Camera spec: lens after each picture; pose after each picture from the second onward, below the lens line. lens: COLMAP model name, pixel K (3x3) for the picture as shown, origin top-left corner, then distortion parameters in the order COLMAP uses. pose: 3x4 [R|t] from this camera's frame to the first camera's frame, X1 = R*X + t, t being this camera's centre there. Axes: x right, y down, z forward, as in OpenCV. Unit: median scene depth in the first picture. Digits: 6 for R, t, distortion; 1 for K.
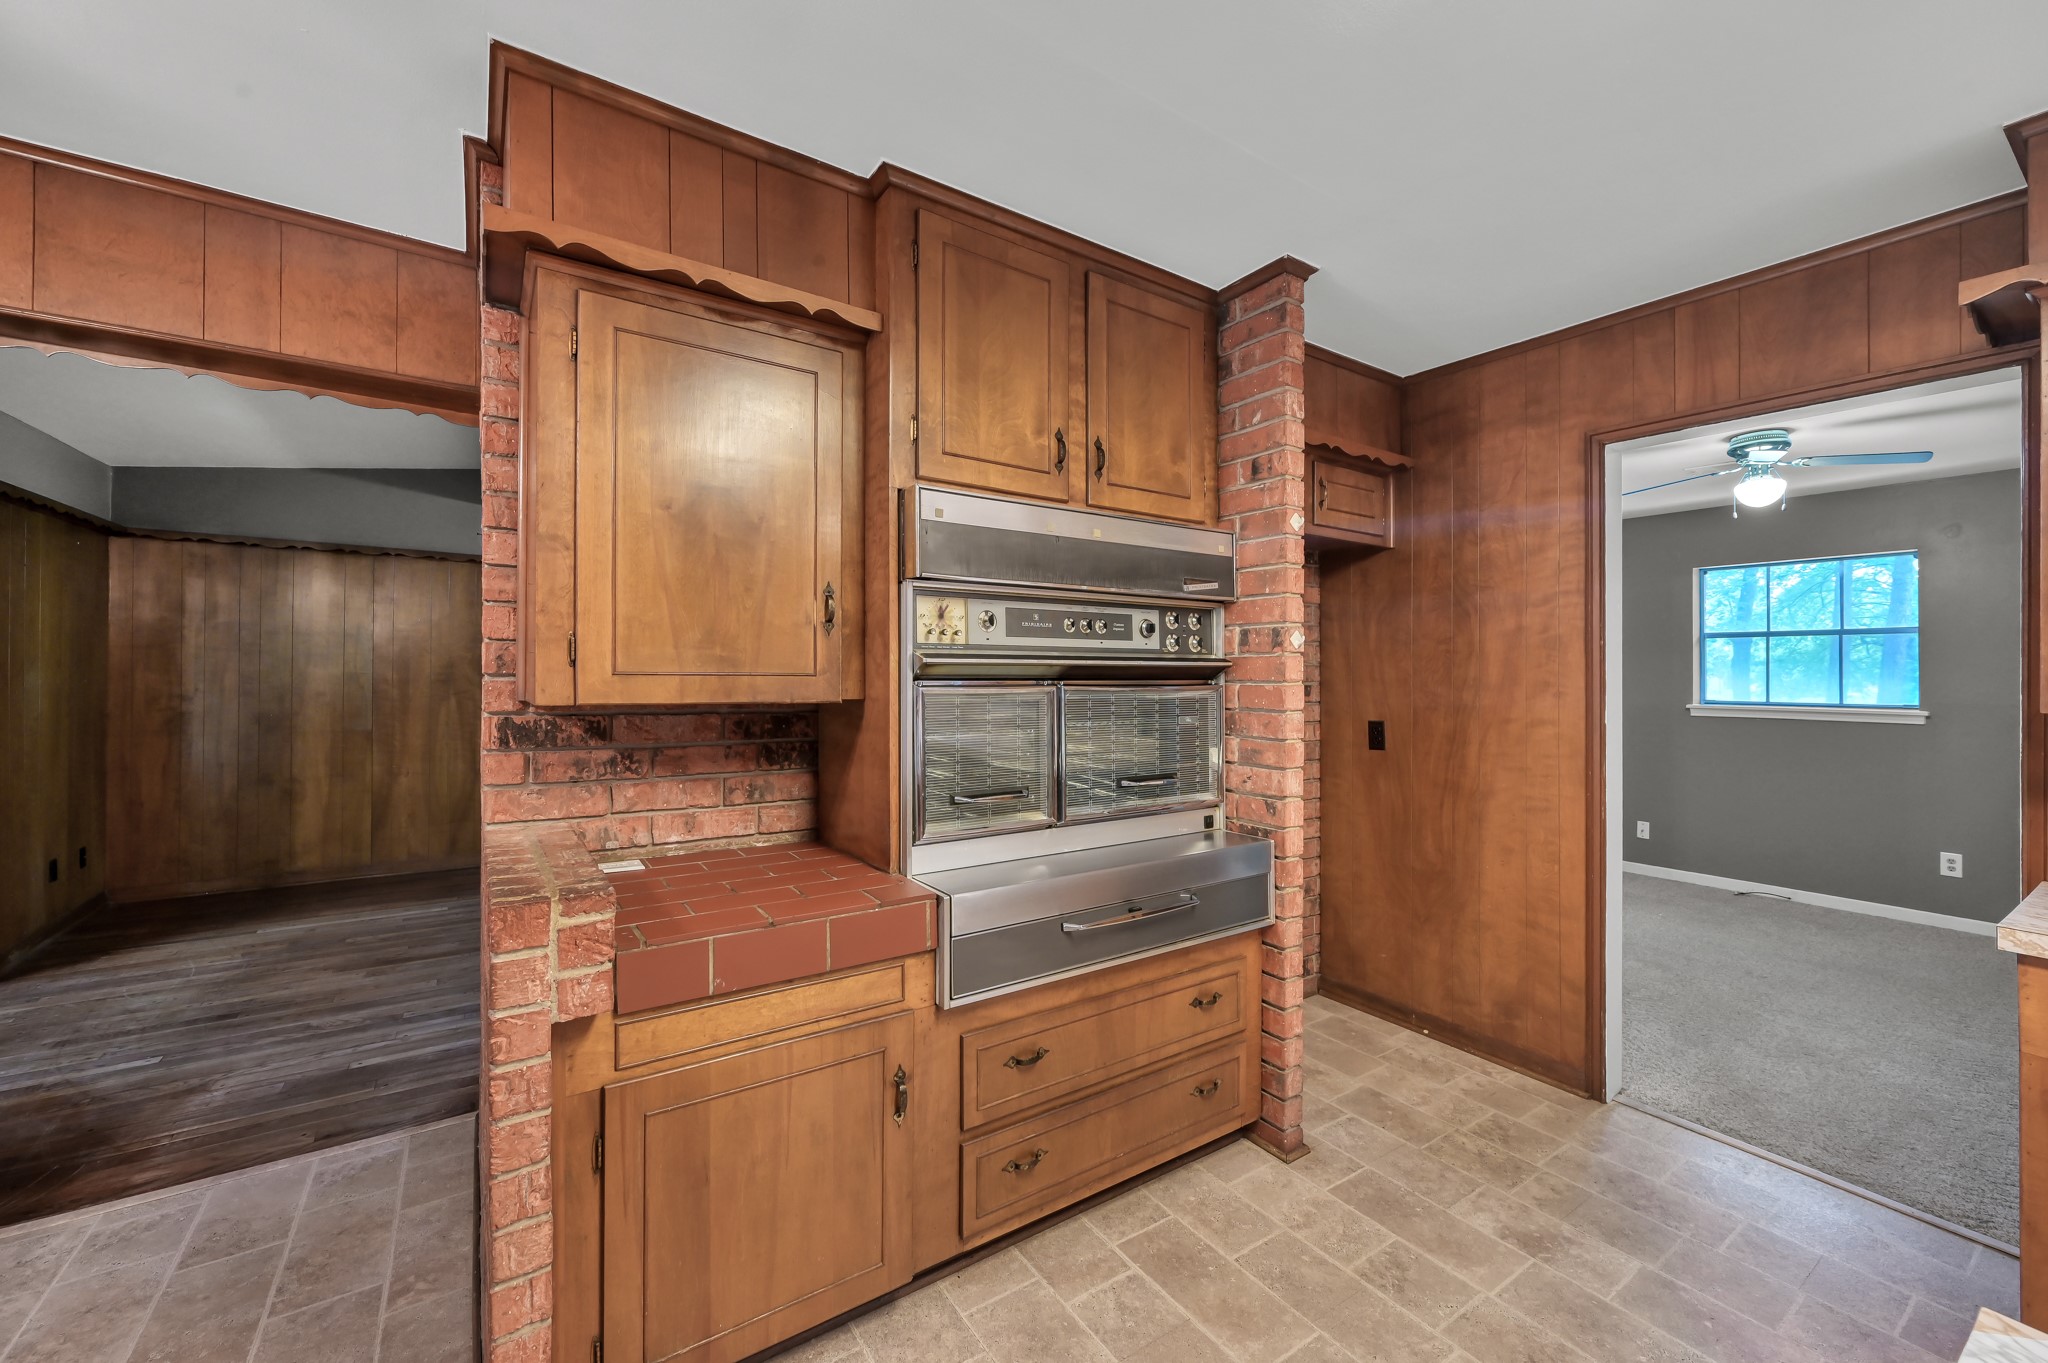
lens RADIAL K [[811.2, 0, 1028.9], [0, 811.2, 673.9], [0, 0, 1]] dist [-0.000449, 0.000195]
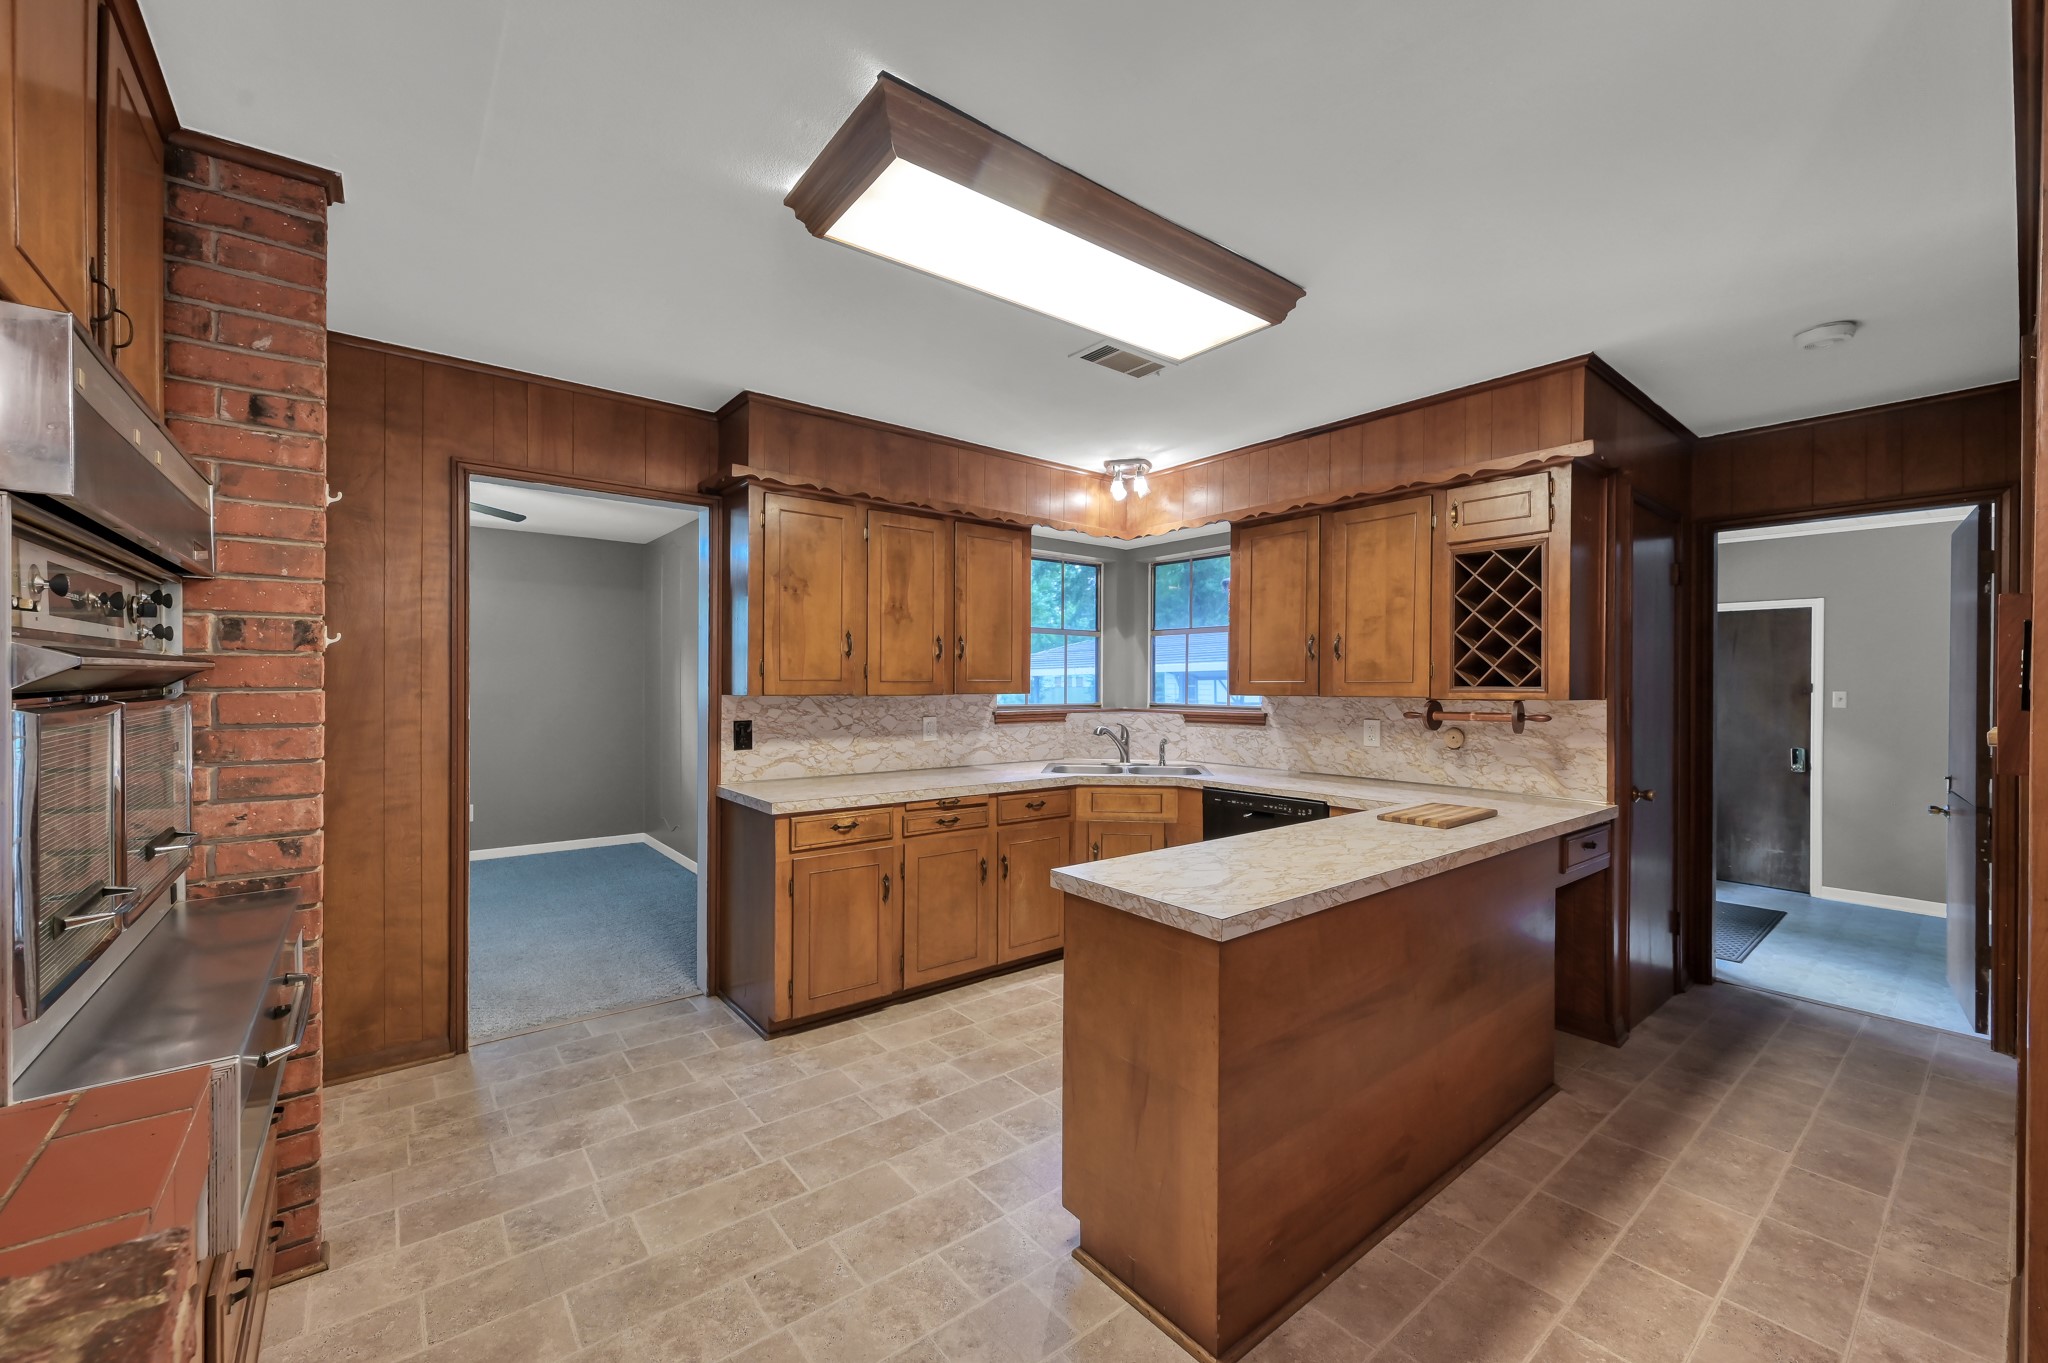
lens RADIAL K [[811.2, 0, 1034.7], [0, 811.2, 678.2], [0, 0, 1]] dist [-0.000449, 0.000195]
pose [[-0.090366, -0.008853, 0.995869, -0.529829], [-0.005666, 0.999949, 0.008375, -0.010664], [-0.995892, -0.004885, -0.090412, 0.334377]]
